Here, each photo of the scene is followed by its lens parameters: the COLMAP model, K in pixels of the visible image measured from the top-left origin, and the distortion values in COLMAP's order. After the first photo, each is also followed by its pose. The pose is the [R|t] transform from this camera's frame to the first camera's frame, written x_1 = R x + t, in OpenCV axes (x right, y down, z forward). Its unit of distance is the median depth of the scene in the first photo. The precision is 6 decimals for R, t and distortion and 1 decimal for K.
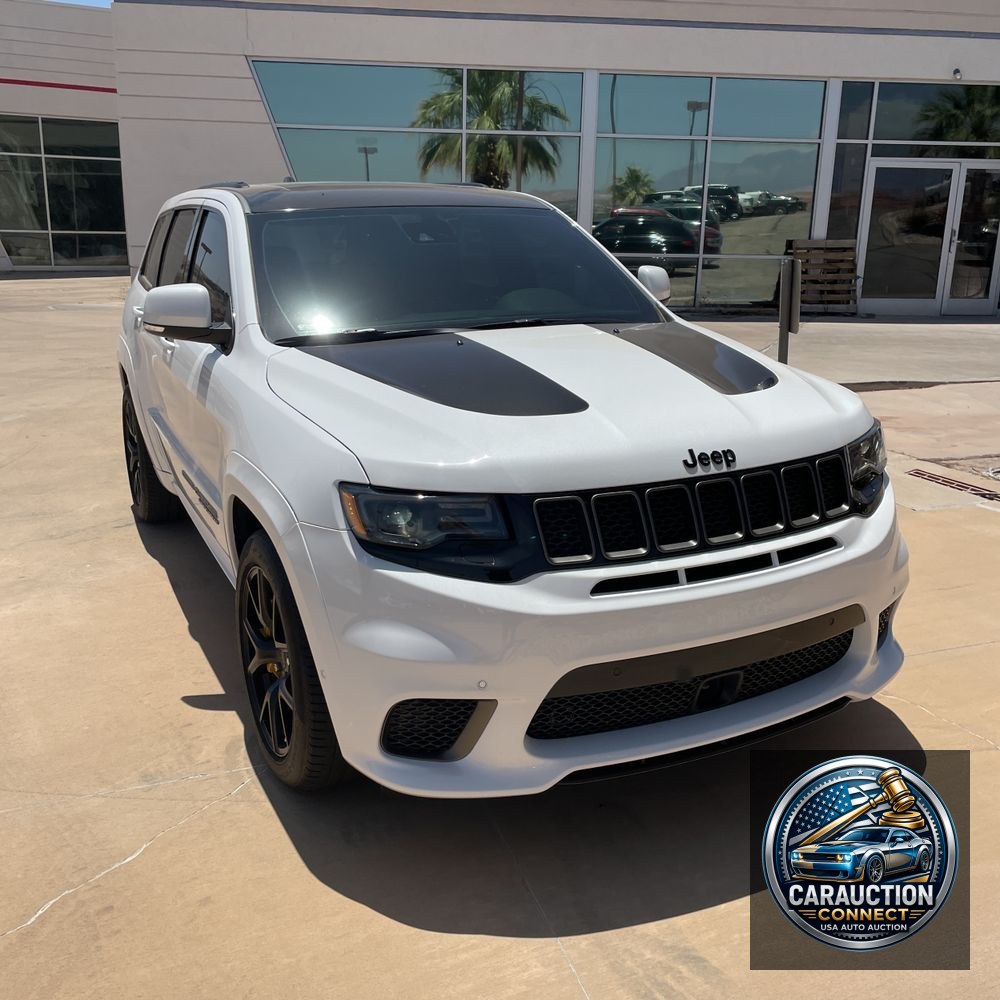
lens RADIAL K [[1013.6, 0, 503.0], [0, 1013.6, 495.6], [0, 0, 1]] dist [0.093506, -0.112861]
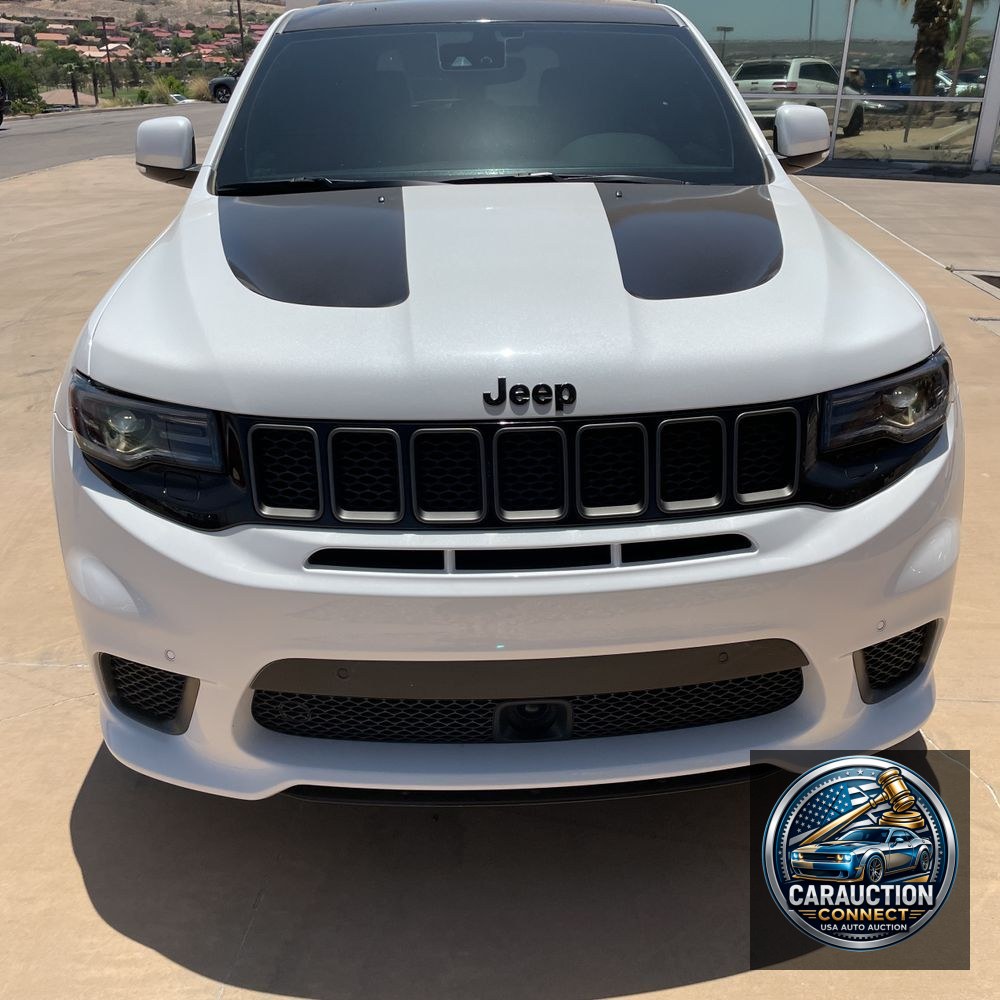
lens RADIAL K [[1013.6, 0, 503.0], [0, 1013.6, 495.6], [0, 0, 1]] dist [0.093506, -0.112861]
pose [[0.917157, 0.153052, -0.367965, 0.438909], [-0.102654, 0.982887, 0.152957, -0.070852], [0.385078, -0.102512, 0.917173, 0.365468]]
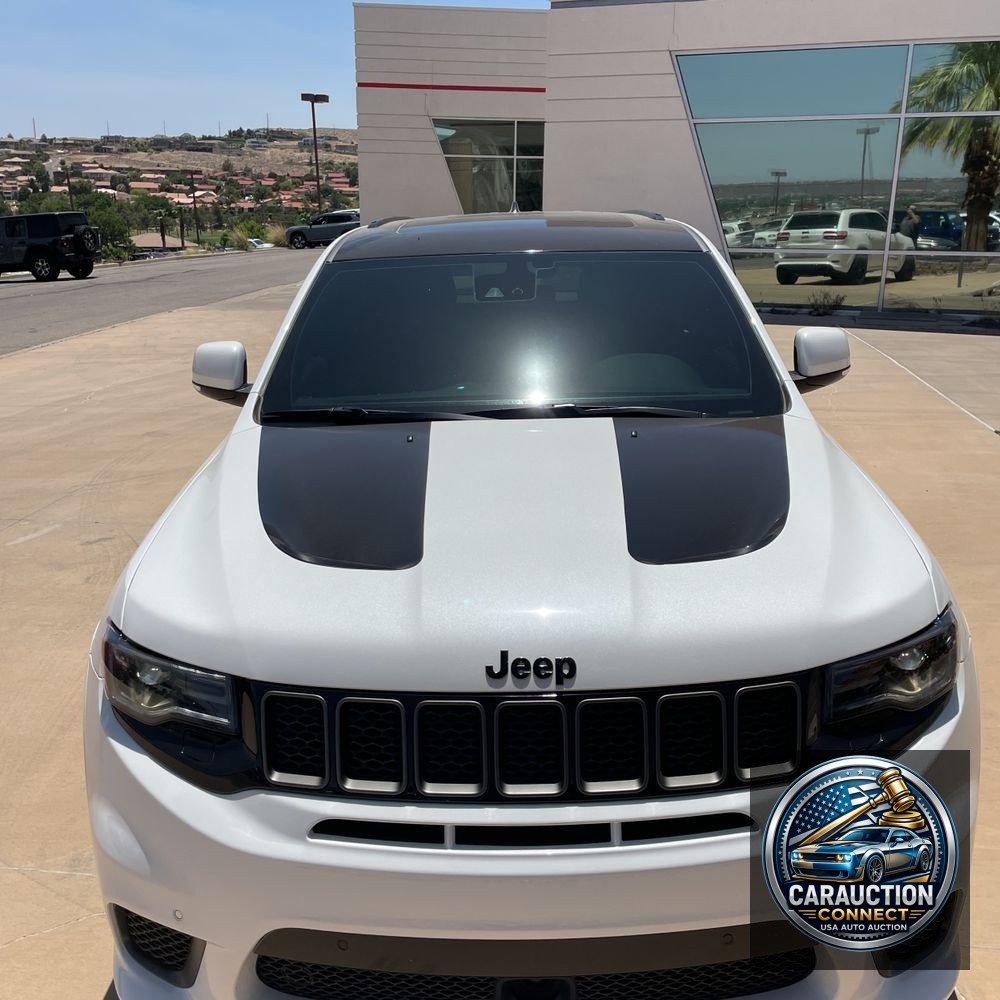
lens RADIAL K [[1013.6, 0, 503.0], [0, 1013.6, 495.6], [0, 0, 1]] dist [0.093506, -0.112861]
pose [[0.892399, 0.114861, -0.436383, 0.469930], [-0.108560, 0.993307, 0.039445, -0.176968], [0.437993, 0.012173, 0.898896, 0.360994]]
